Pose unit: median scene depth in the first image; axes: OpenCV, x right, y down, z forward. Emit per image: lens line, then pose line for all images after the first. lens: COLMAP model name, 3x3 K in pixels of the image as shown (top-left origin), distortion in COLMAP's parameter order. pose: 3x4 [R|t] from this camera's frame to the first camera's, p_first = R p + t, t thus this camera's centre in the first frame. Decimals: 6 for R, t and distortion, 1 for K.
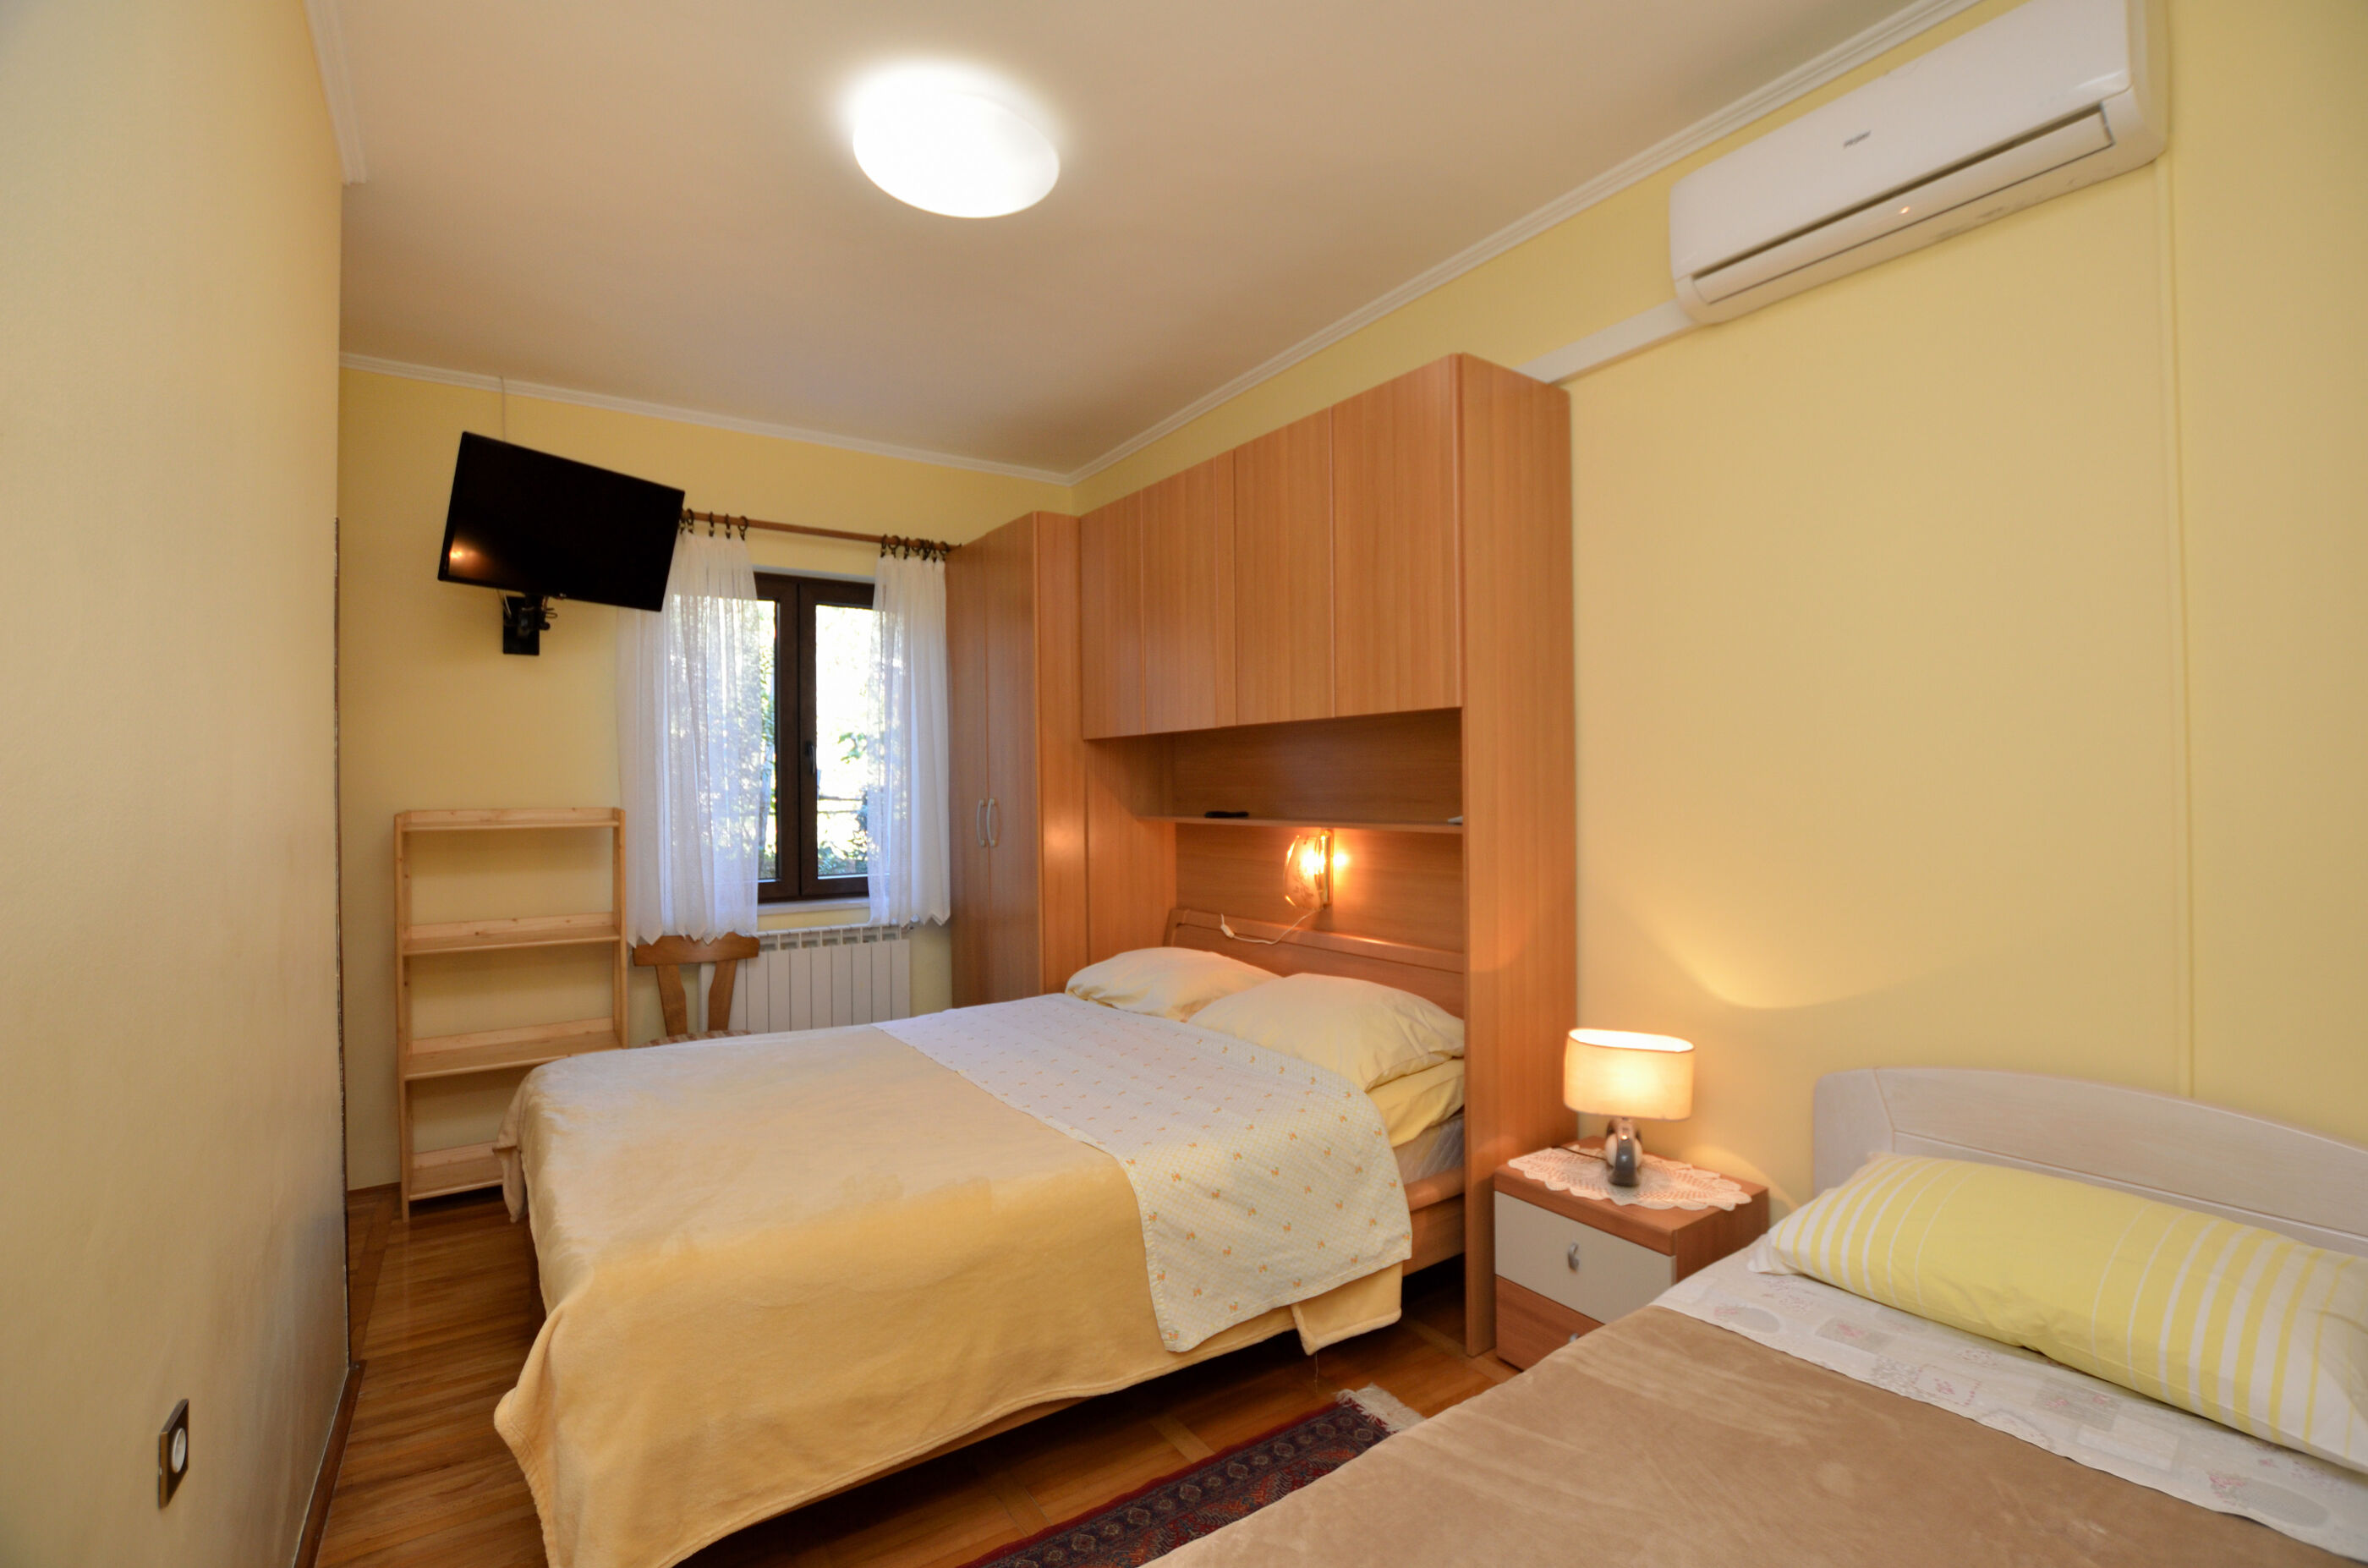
lens RADIAL K [[1089.2, 0, 1193.4], [0, 1089.2, 786.4], [0, 0, 1]] dist [-0.000187, -0.009422]
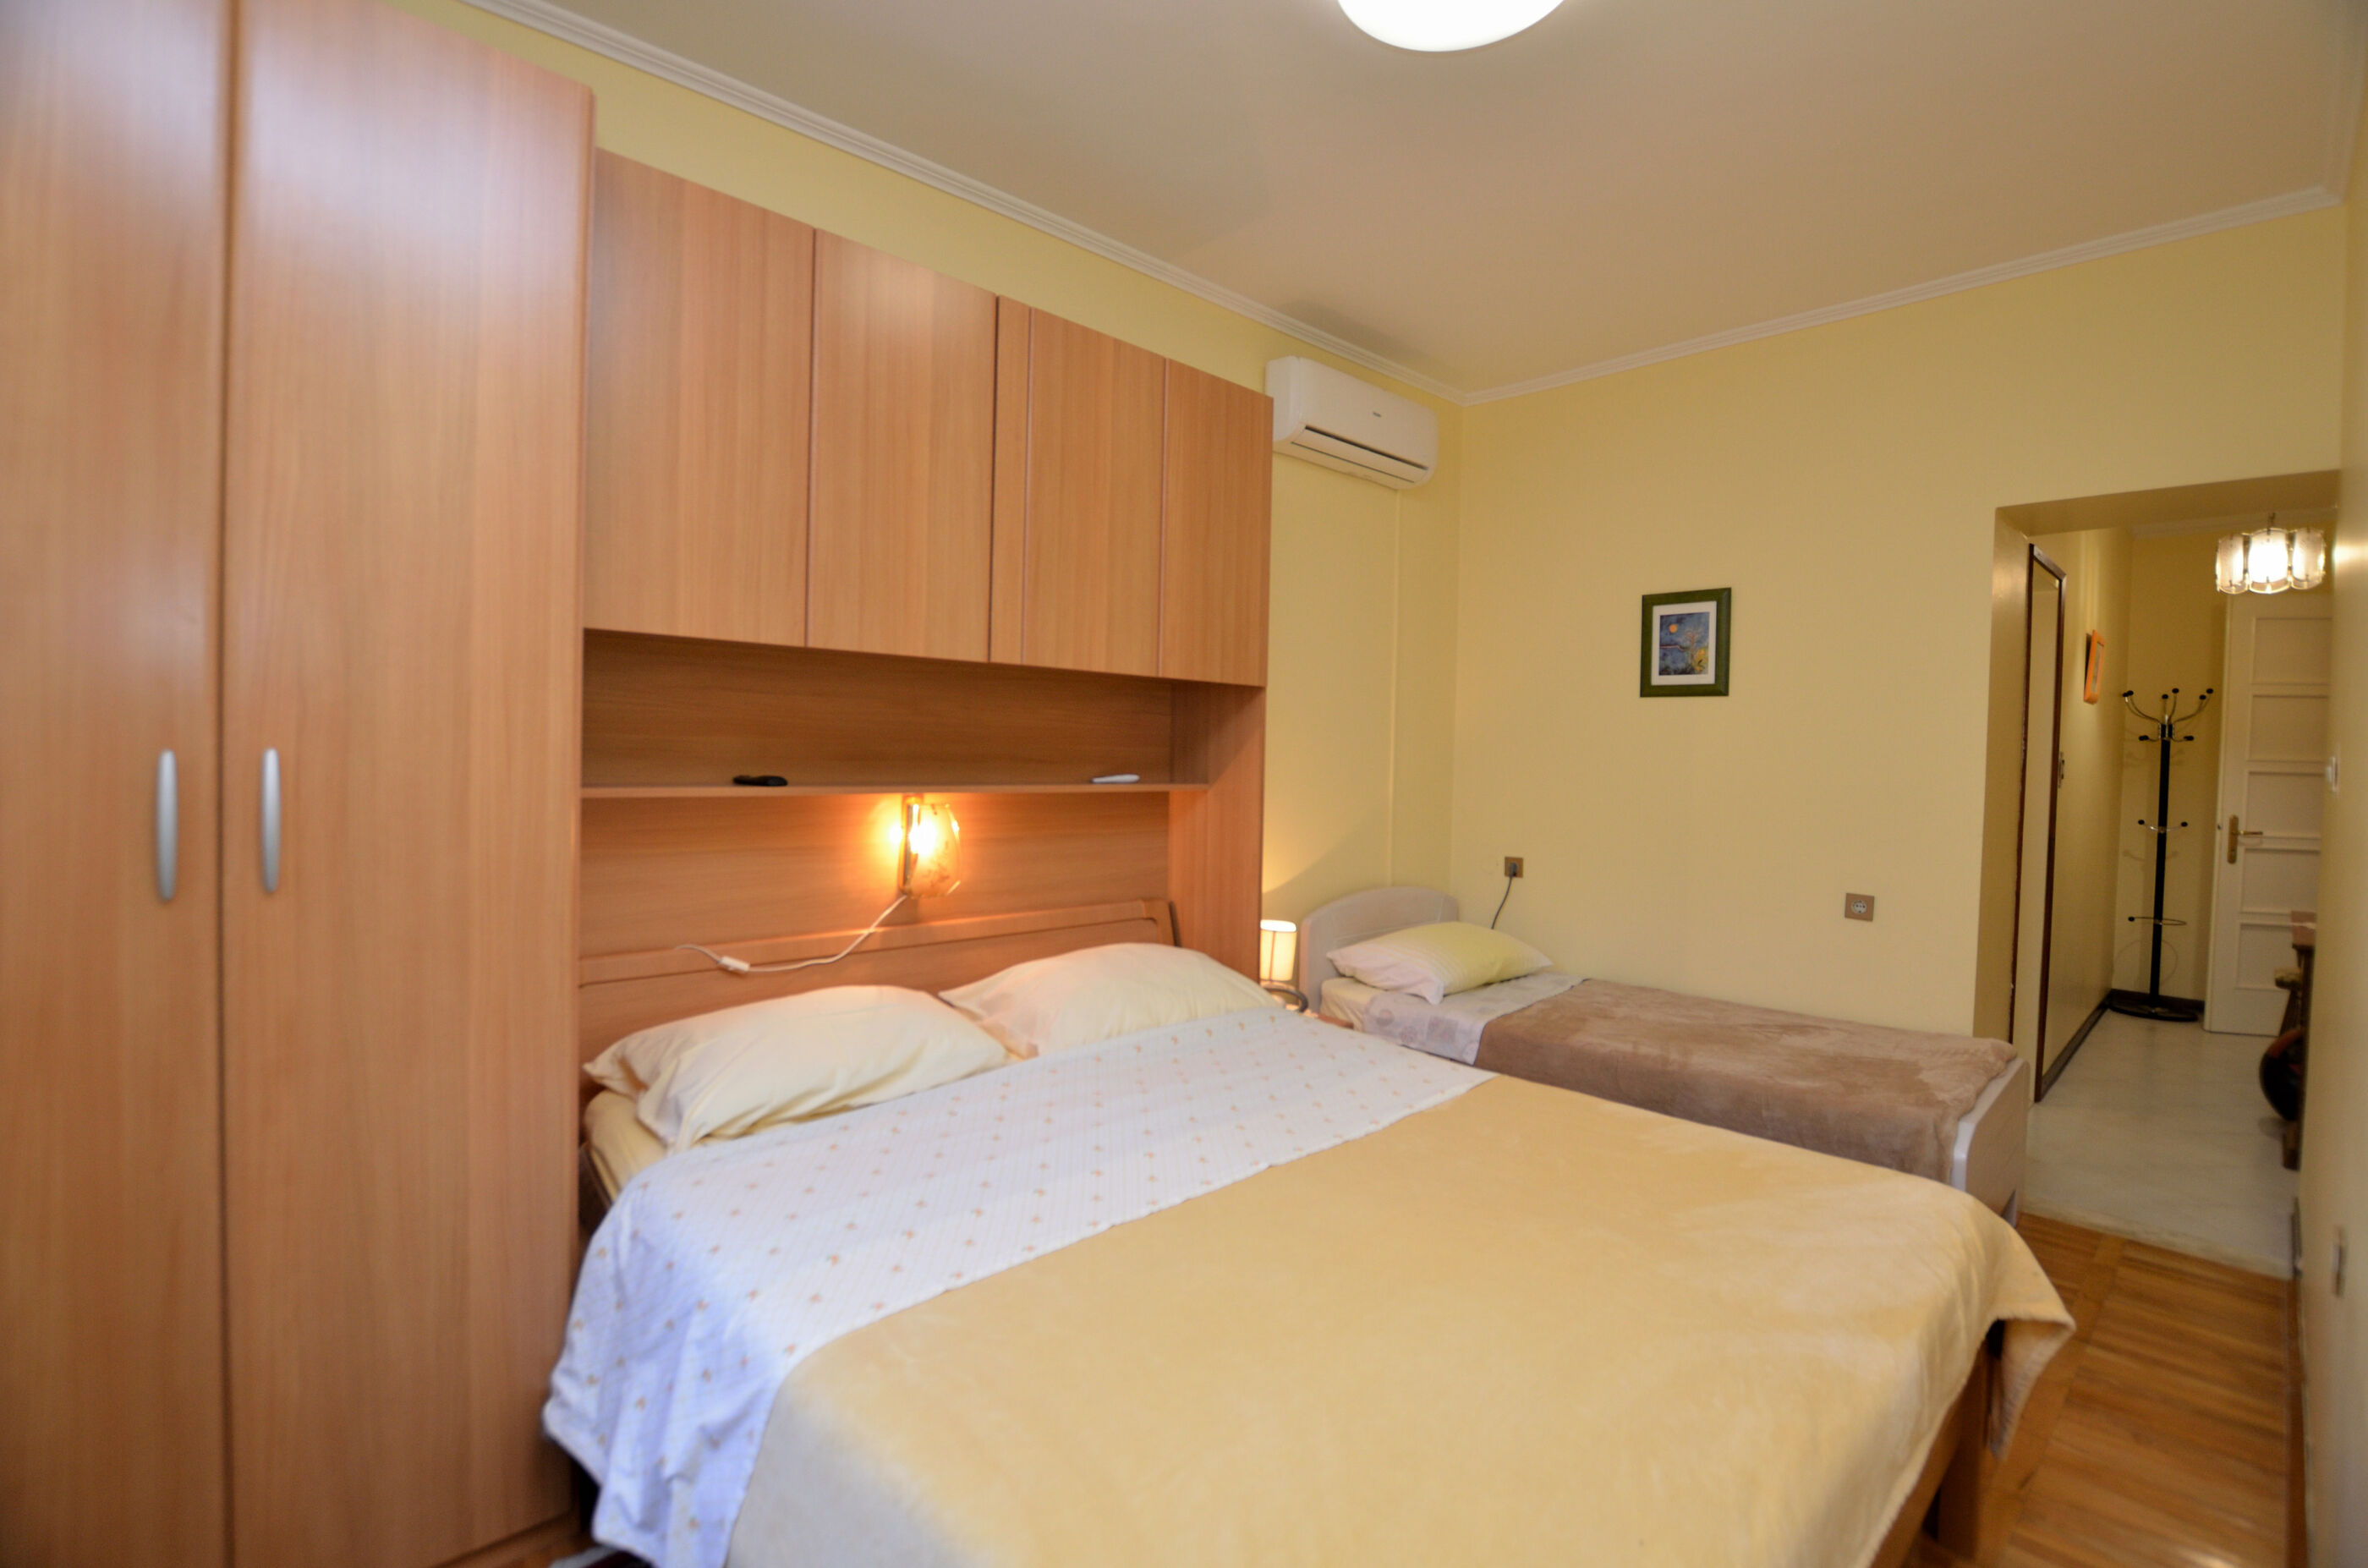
lens RADIAL K [[1089.2, 0, 1193.4], [0, 1089.2, 786.4], [0, 0, 1]] dist [-0.000187, -0.009422]
pose [[-0.176031, -0.022674, 0.984123, -0.699180], [-0.020966, 0.999594, 0.019280, 0.012595], [-0.984161, -0.017239, -0.176435, 0.938406]]
